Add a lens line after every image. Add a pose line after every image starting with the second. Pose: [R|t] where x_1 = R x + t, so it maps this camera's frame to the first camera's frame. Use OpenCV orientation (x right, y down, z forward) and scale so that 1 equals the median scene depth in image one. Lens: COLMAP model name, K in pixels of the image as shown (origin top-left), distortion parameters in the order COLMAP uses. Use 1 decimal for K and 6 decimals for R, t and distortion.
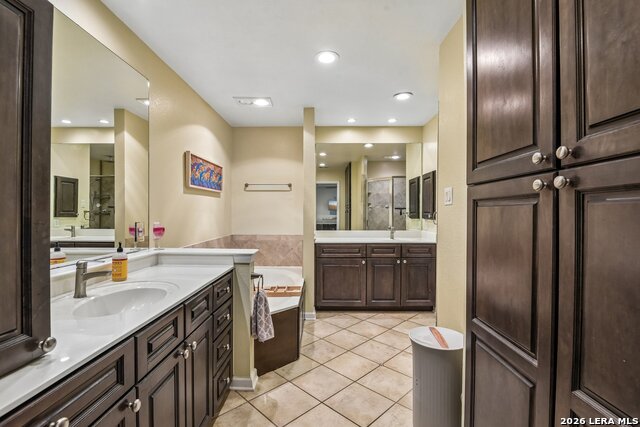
lens RADIAL K [[294.1, 0, 315.1], [0, 294.1, 217.4], [0, 0, 1]] dist [-0.012712, -0.004320]
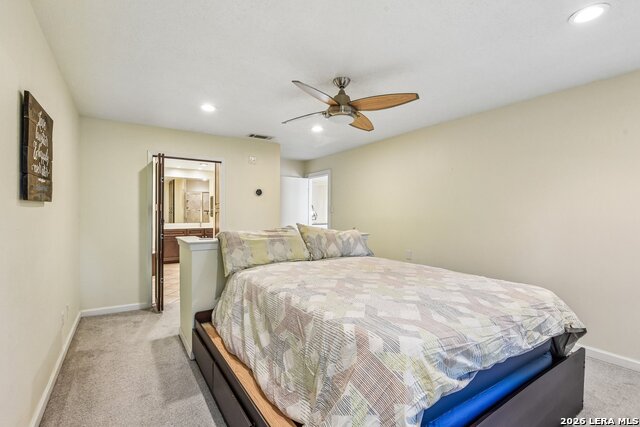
lens RADIAL K [[294.1, 0, 317.1], [0, 294.1, 216.5], [0, 0, 1]] dist [-0.012712, -0.004320]
pose [[0.826318, -0.008787, 0.563135, -0.222692], [0.006559, 0.999961, 0.005979, -0.004858], [-0.563166, -0.001247, 0.826343, -1.197616]]
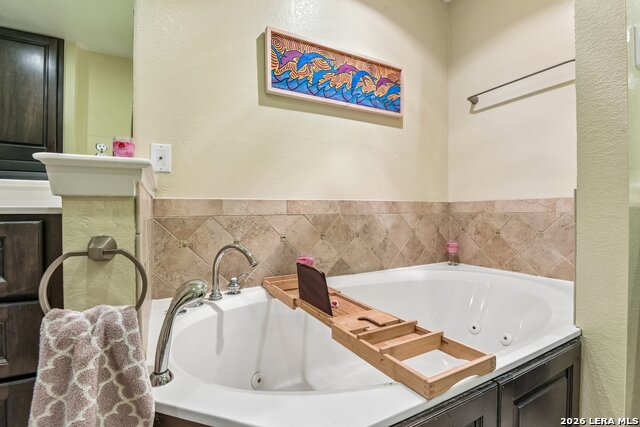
lens RADIAL K [[294.1, 0, 320.8], [0, 294.1, 213.0], [0, 0, 1]] dist [-0.012712, -0.004320]
pose [[0.488030, -0.001498, -0.872826, 0.078252], [-0.009249, 0.999933, -0.006888, 0.098131], [0.872778, 0.011435, 0.487984, 0.624195]]
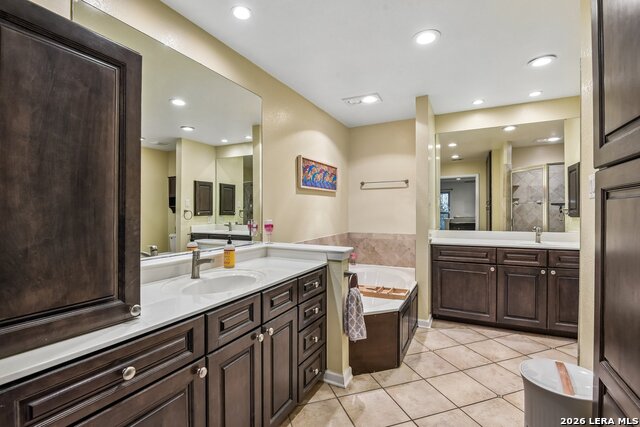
lens RADIAL K [[294.1, 0, 316.6], [0, 294.1, 214.4], [0, 0, 1]] dist [-0.012712, -0.004320]
pose [[0.894916, -0.002326, -0.446229, 0.086743], [0.000189, 0.999988, -0.004834, 0.000660], [0.446235, 0.004242, 0.894906, 0.032067]]
